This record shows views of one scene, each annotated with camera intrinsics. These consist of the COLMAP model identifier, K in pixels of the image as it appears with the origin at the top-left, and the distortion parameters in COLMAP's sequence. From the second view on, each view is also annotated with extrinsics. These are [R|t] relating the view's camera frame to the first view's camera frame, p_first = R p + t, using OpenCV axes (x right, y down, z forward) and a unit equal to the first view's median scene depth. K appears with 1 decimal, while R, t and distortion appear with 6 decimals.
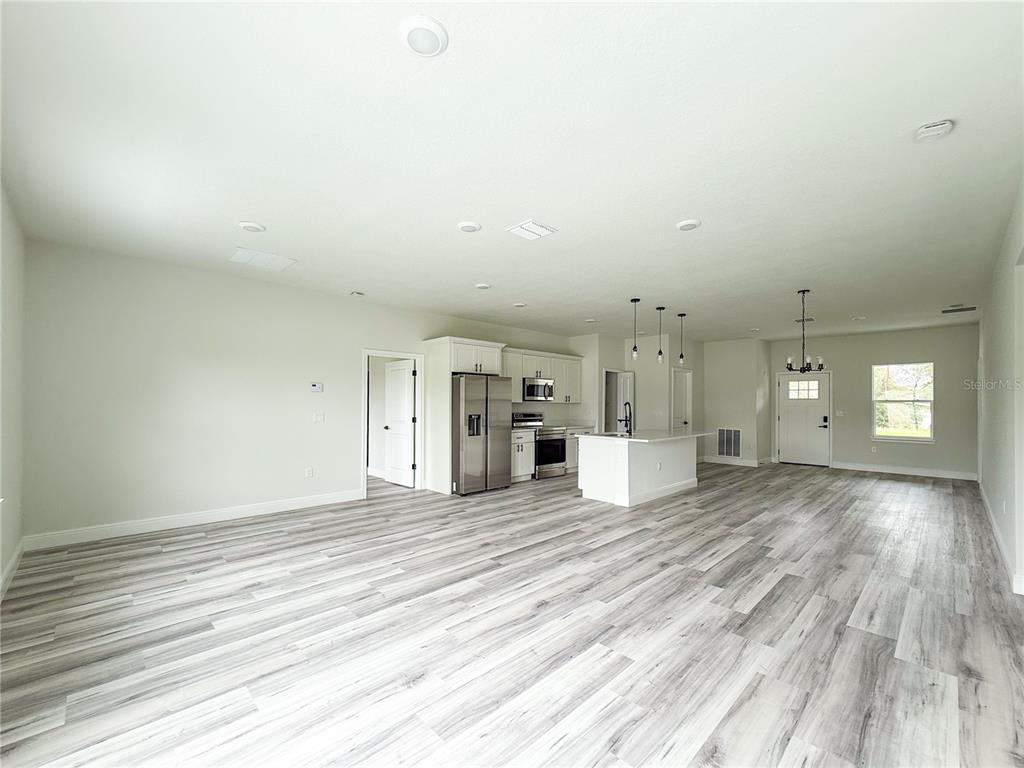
lens RADIAL K [[430.9, 0, 498.4], [0, 430.9, 394.0], [0, 0, 1]] dist [-0.002910, -0.000612]
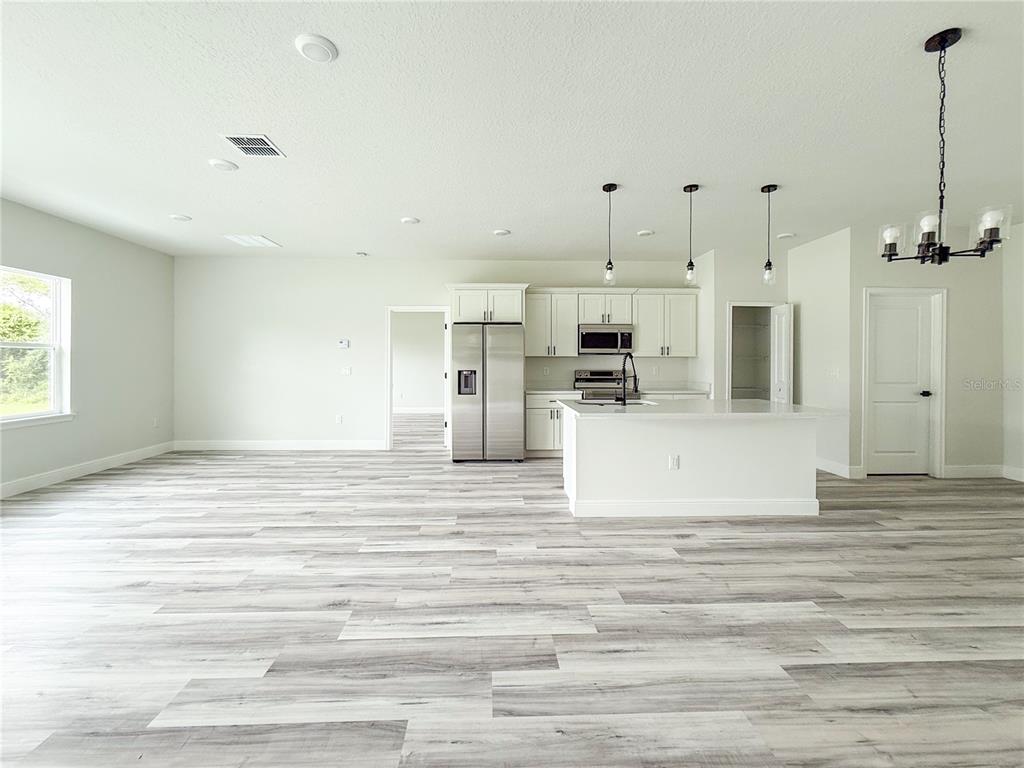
lens RADIAL K [[430.9, 0, 494.1], [0, 430.9, 348.5], [0, 0, 1]] dist [-0.002910, -0.000612]
pose [[0.743927, -0.025179, -0.667787, 0.663787], [0.014819, 0.999666, -0.021184, 0.028205], [0.668097, 0.005863, 0.744051, 0.463562]]
